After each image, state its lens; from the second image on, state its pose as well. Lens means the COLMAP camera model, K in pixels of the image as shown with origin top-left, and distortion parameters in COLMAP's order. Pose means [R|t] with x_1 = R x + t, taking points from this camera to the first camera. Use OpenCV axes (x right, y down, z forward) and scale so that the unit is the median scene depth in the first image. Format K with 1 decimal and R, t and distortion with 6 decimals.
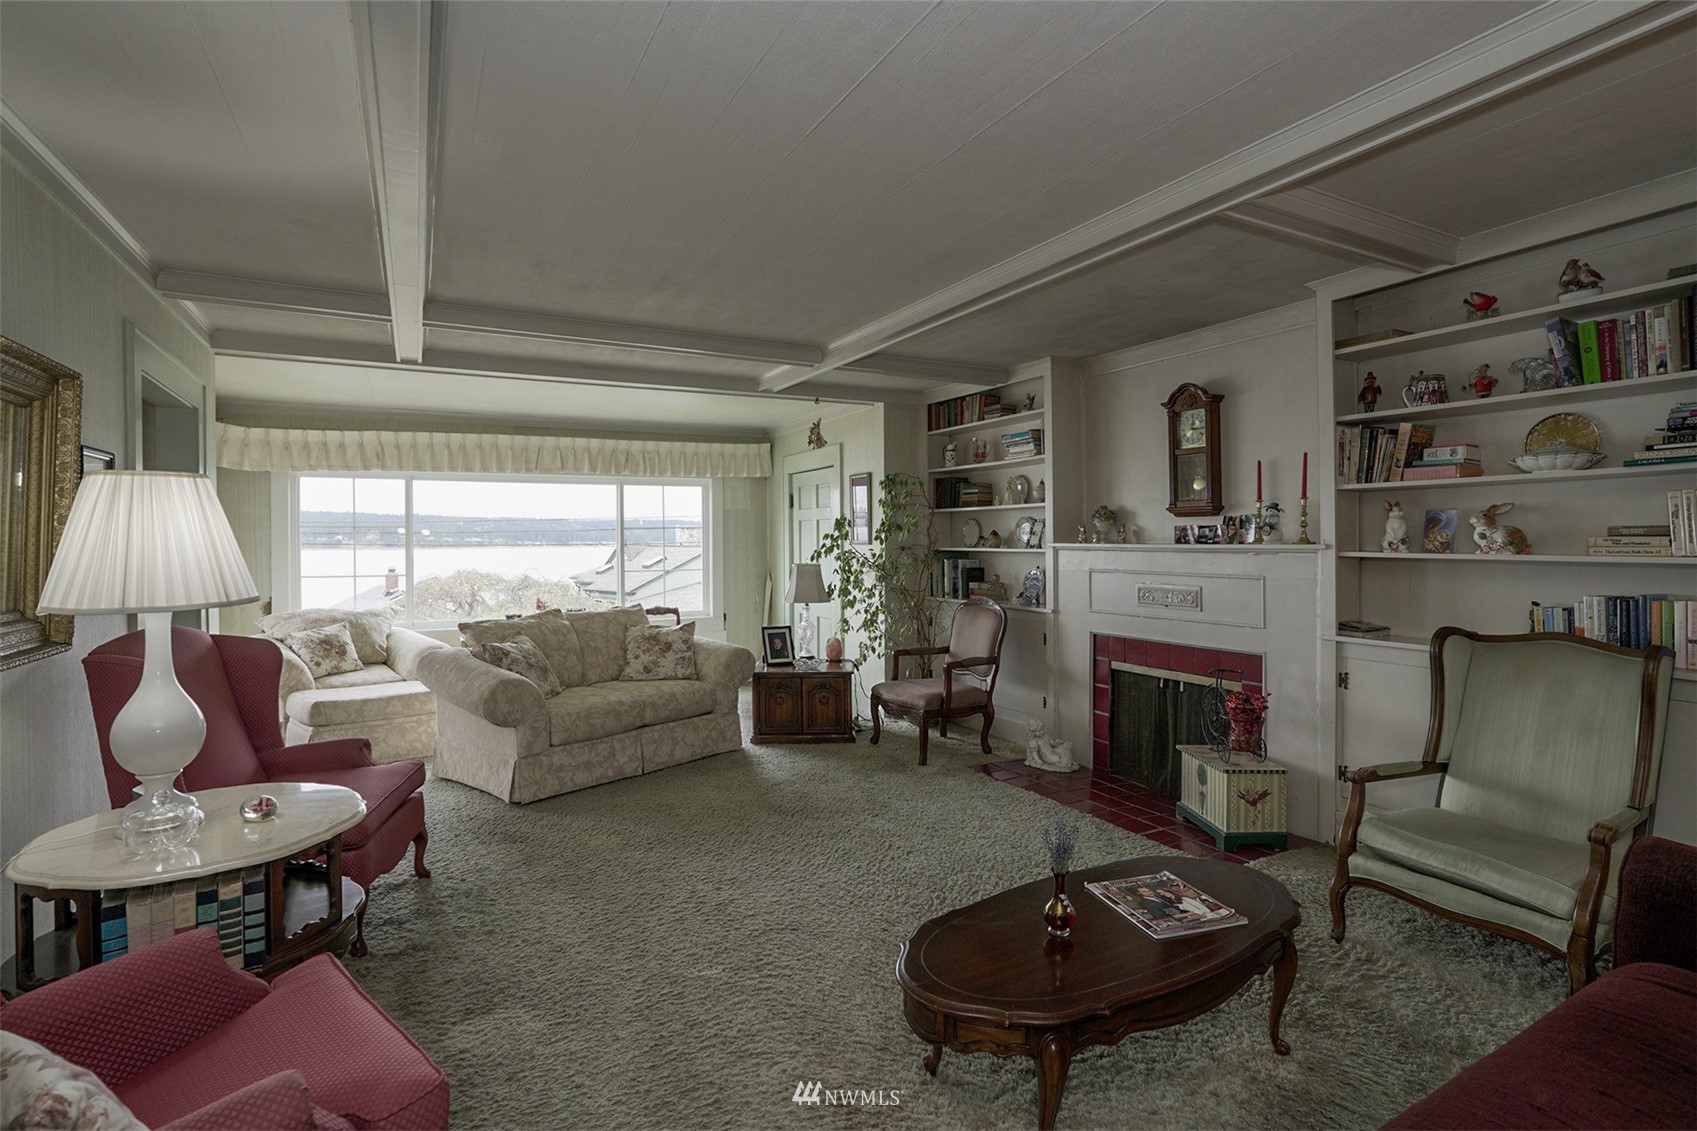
lens RADIAL K [[809.5, 0, 858.2], [0, 809.5, 531.4], [0, 0, 1]] dist [-0.001673, 0.016535]
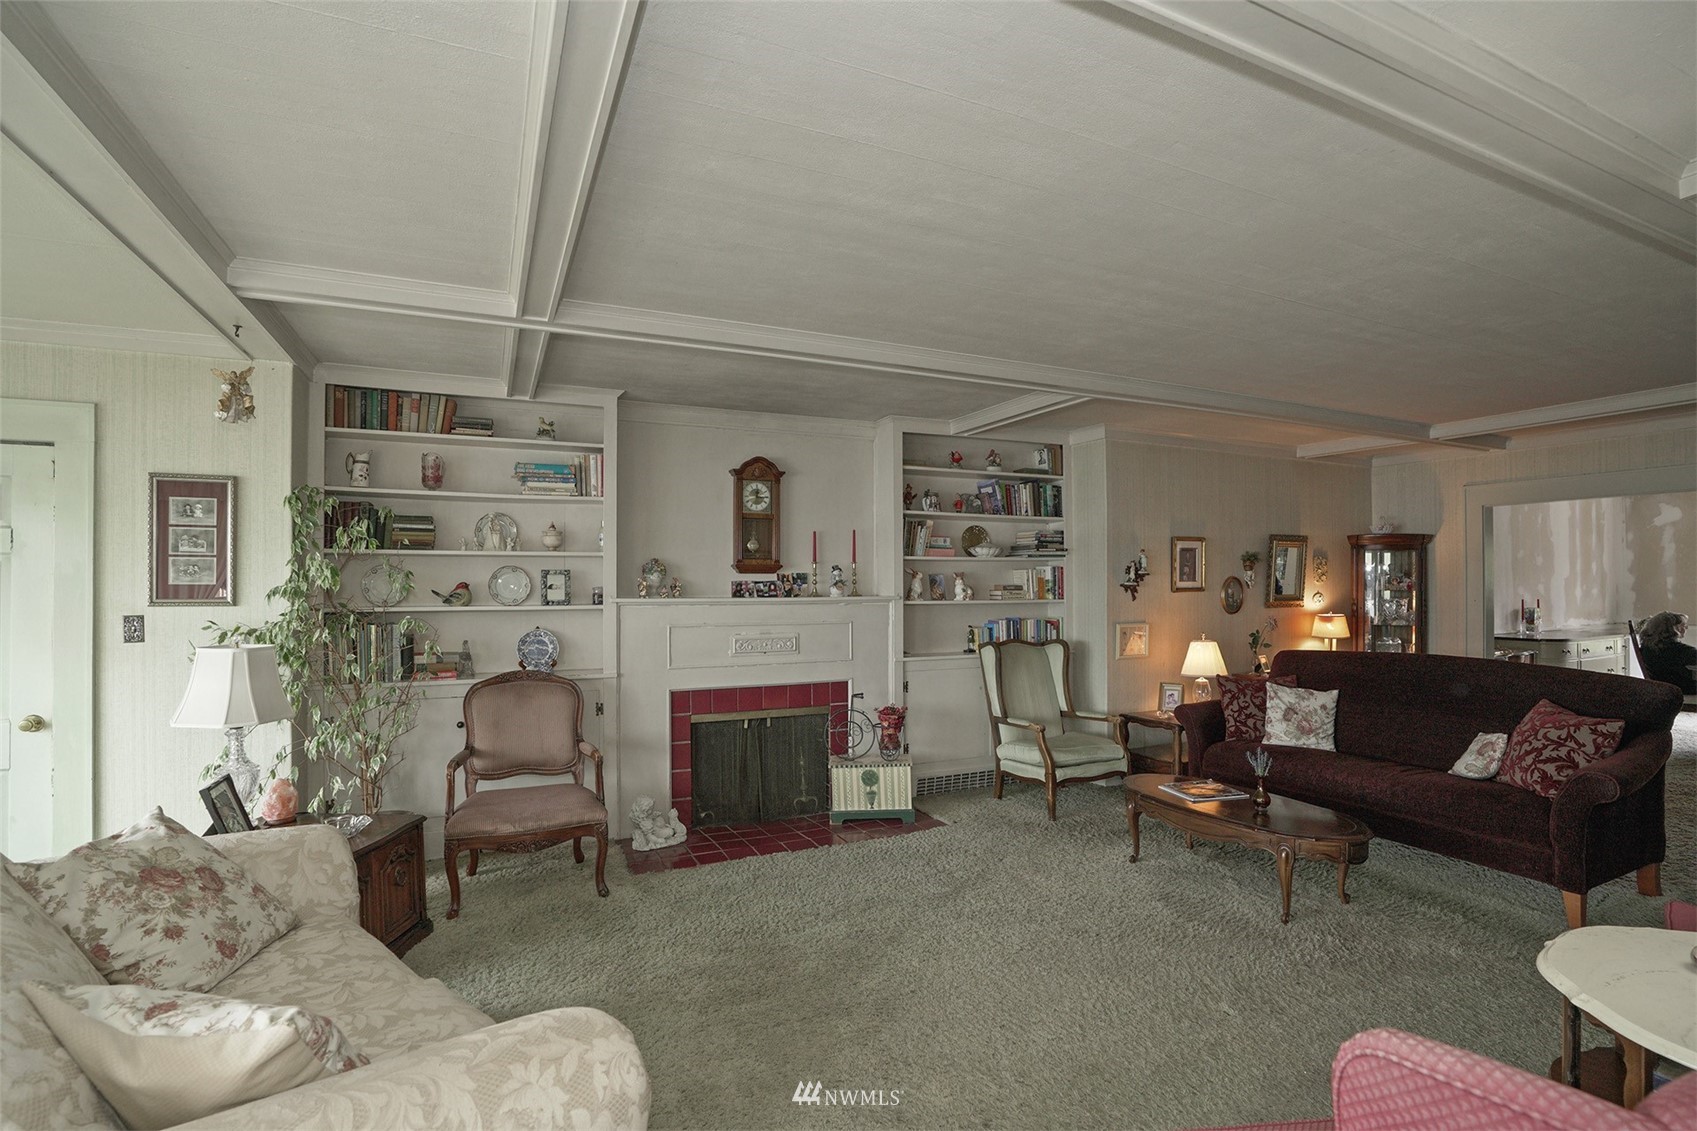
lens RADIAL K [[780.7, 0, 848.5], [0, 780.7, 565.5], [0, 0, 1]] dist [-0.129596, 0.013923]
pose [[0.092722, 0.024484, 0.995391, -0.820038], [-0.007571, 0.999686, -0.023884, -0.004902], [-0.995663, -0.005322, 0.092878, 0.947875]]
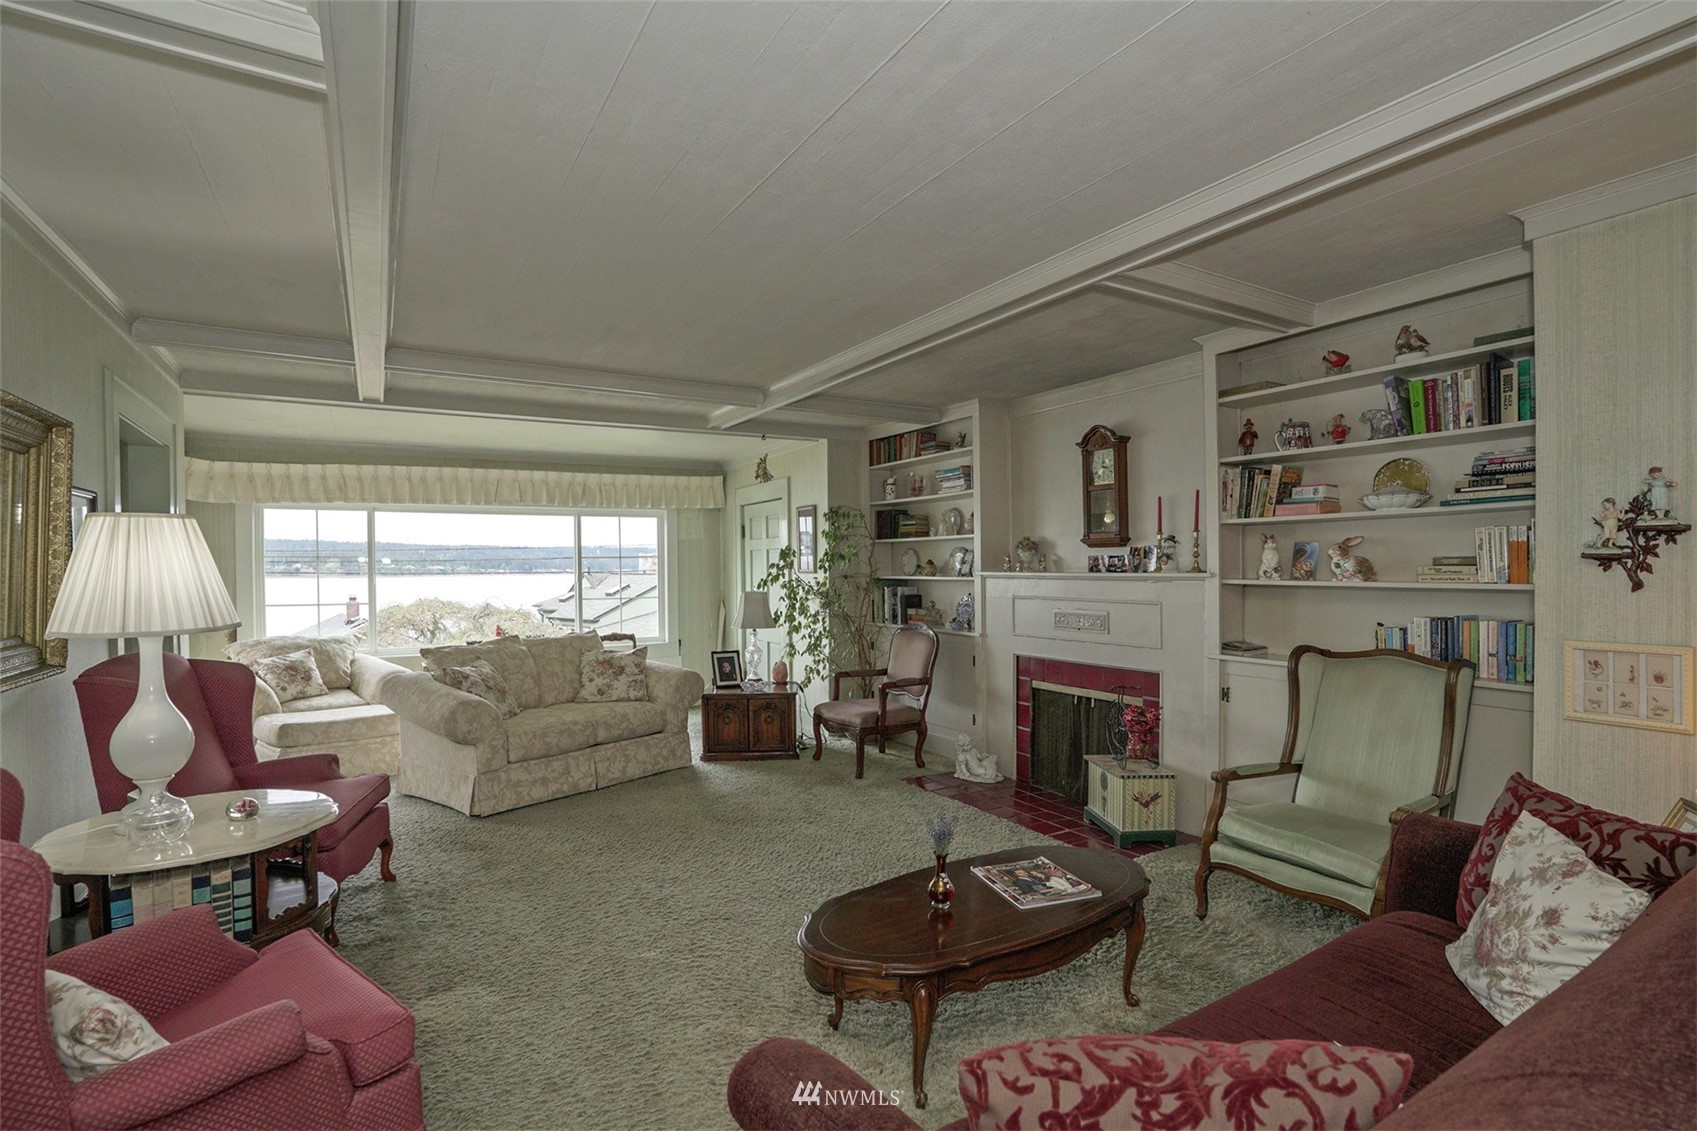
lens RADIAL K [[798.2, 0, 848.5], [0, 798.2, 565.5], [0, 0, 1]] dist [-0.013763, 0.017468]
pose [[0.999393, -0.002112, 0.034775, 0.039722], [0.001823, 0.999964, 0.008338, -0.004232], [-0.034791, -0.008270, 0.999360, -0.077165]]
